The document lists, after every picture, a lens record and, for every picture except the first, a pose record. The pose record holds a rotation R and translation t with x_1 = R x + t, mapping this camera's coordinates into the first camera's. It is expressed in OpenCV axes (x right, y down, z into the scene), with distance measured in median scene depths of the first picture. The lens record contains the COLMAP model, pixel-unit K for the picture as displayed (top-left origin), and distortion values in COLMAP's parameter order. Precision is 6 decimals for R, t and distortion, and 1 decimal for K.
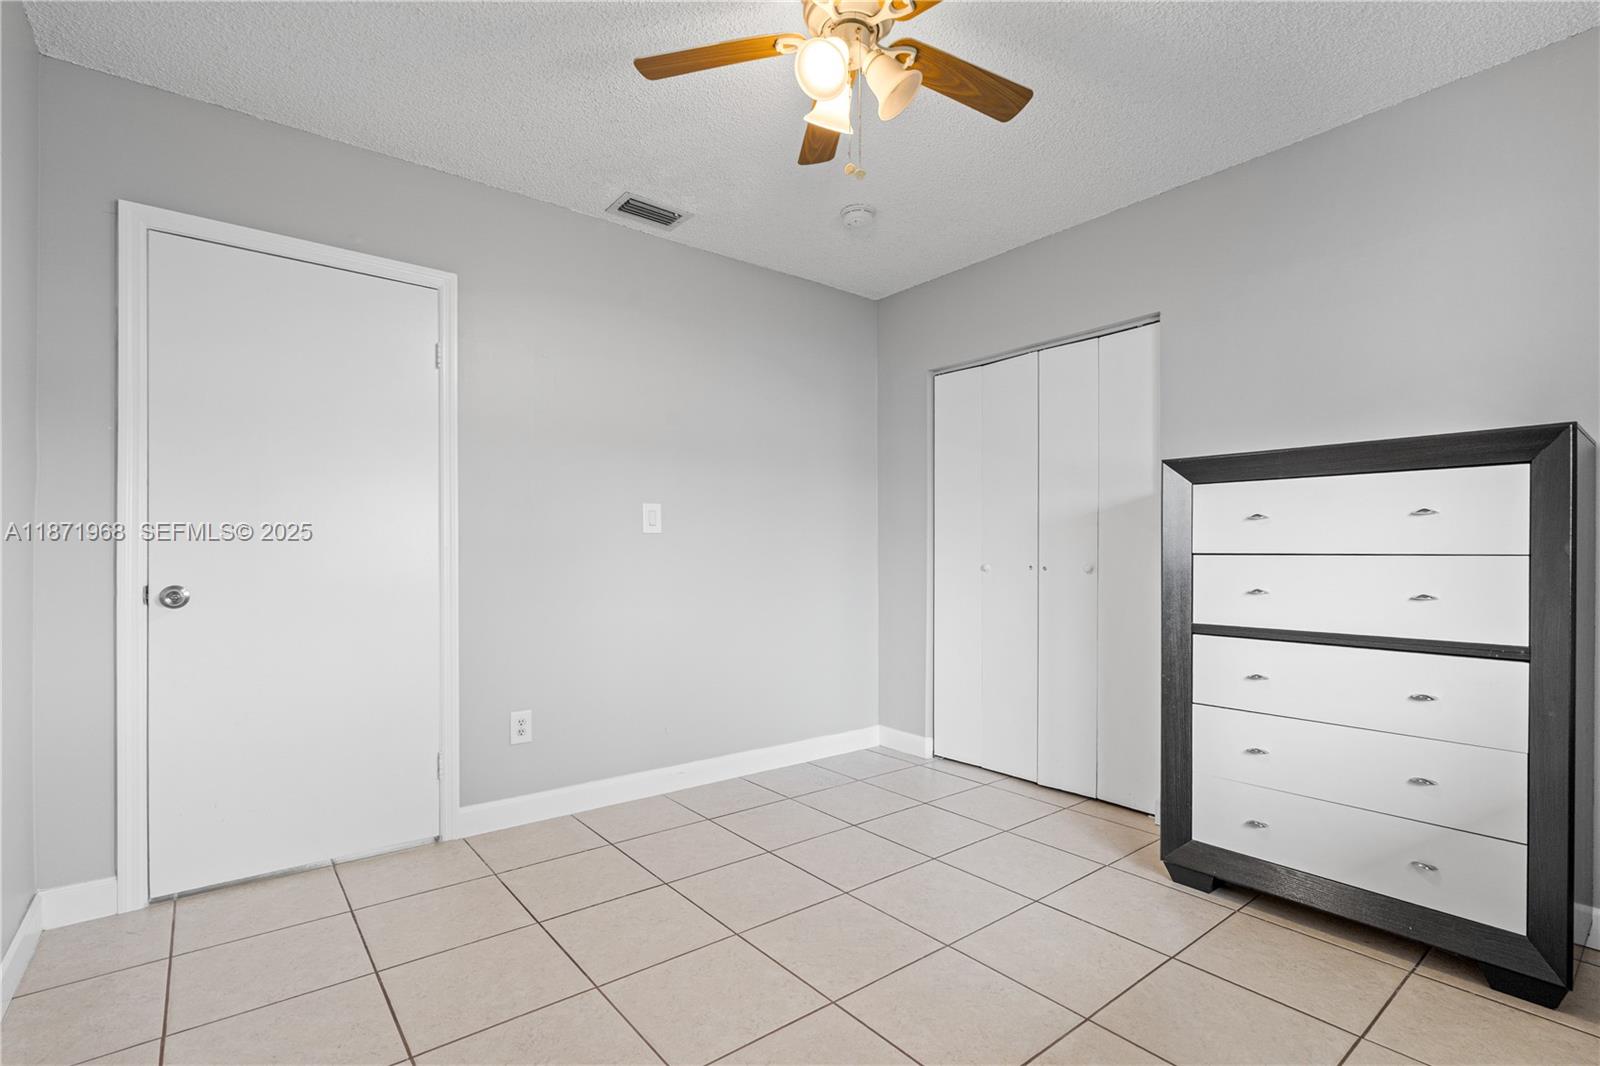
lens RADIAL K [[737.4, 0, 797.7], [0, 737.4, 561.2], [0, 0, 1]] dist [-0.004350, 0.002666]
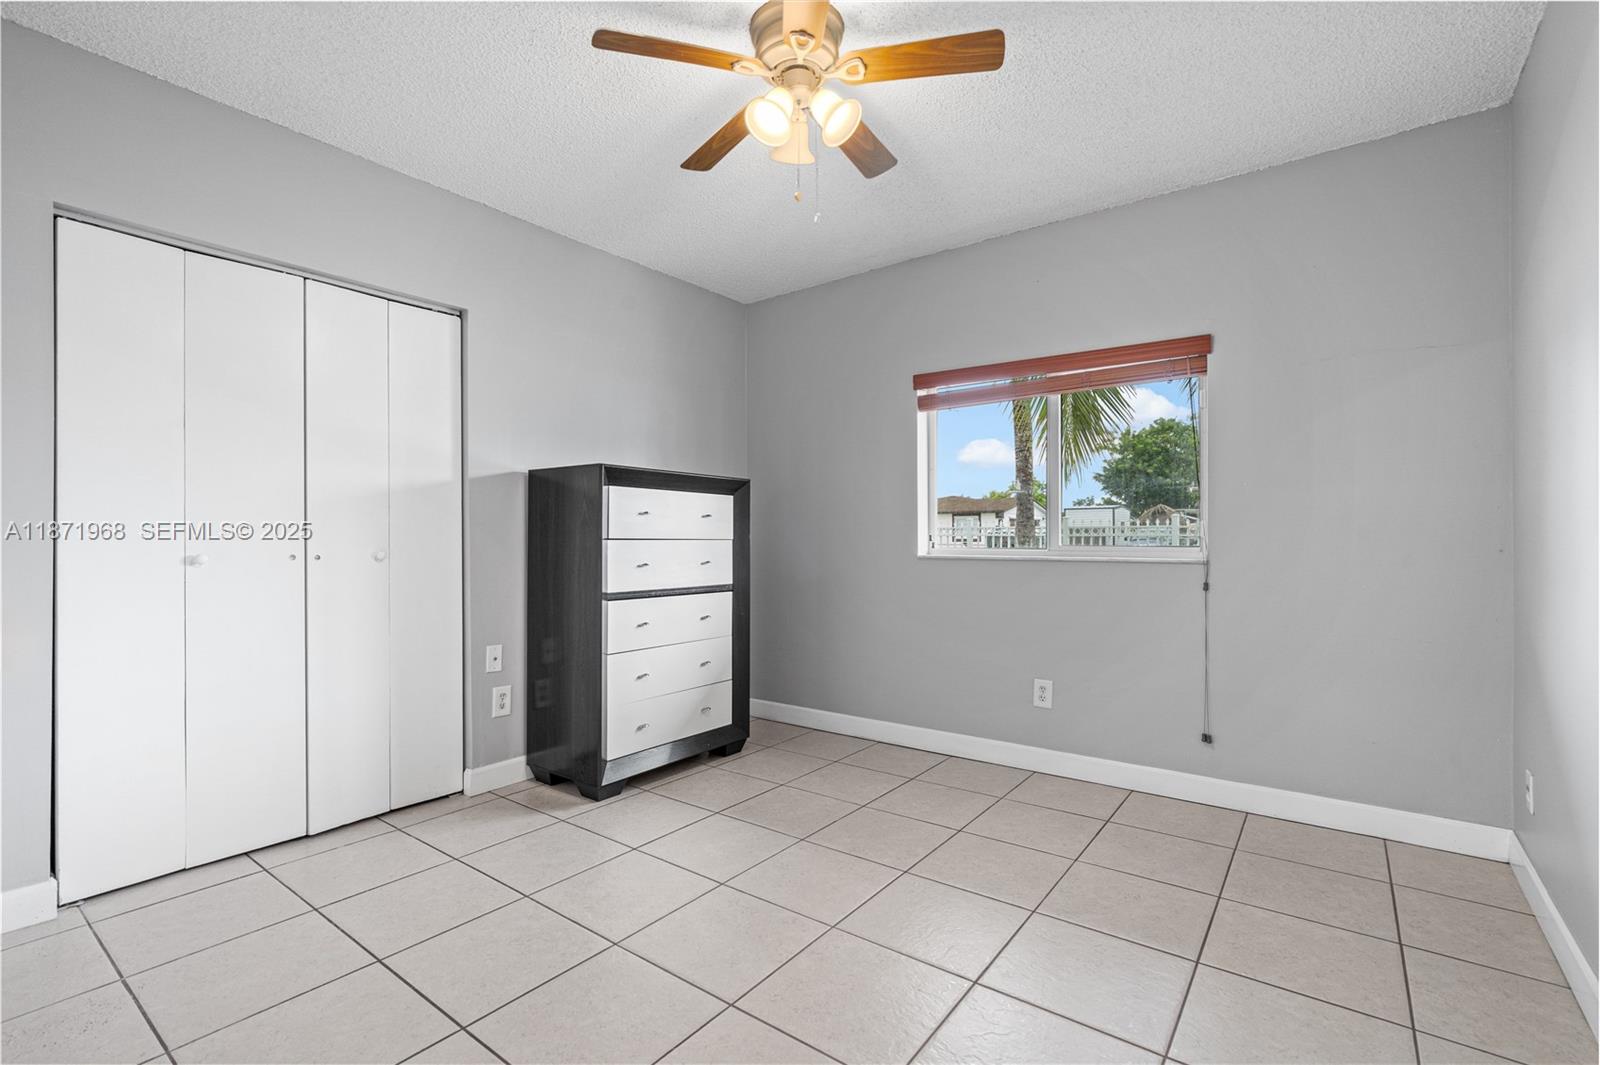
lens RADIAL K [[737.4, 0, 797.7], [0, 737.4, 533.4], [0, 0, 1]] dist [-0.004350, 0.002666]
pose [[-0.252498, 0.005644, 0.967581, -0.854957], [0.007271, 0.999966, -0.003936, -0.014245], [-0.967570, 0.006042, -0.252530, 1.069613]]
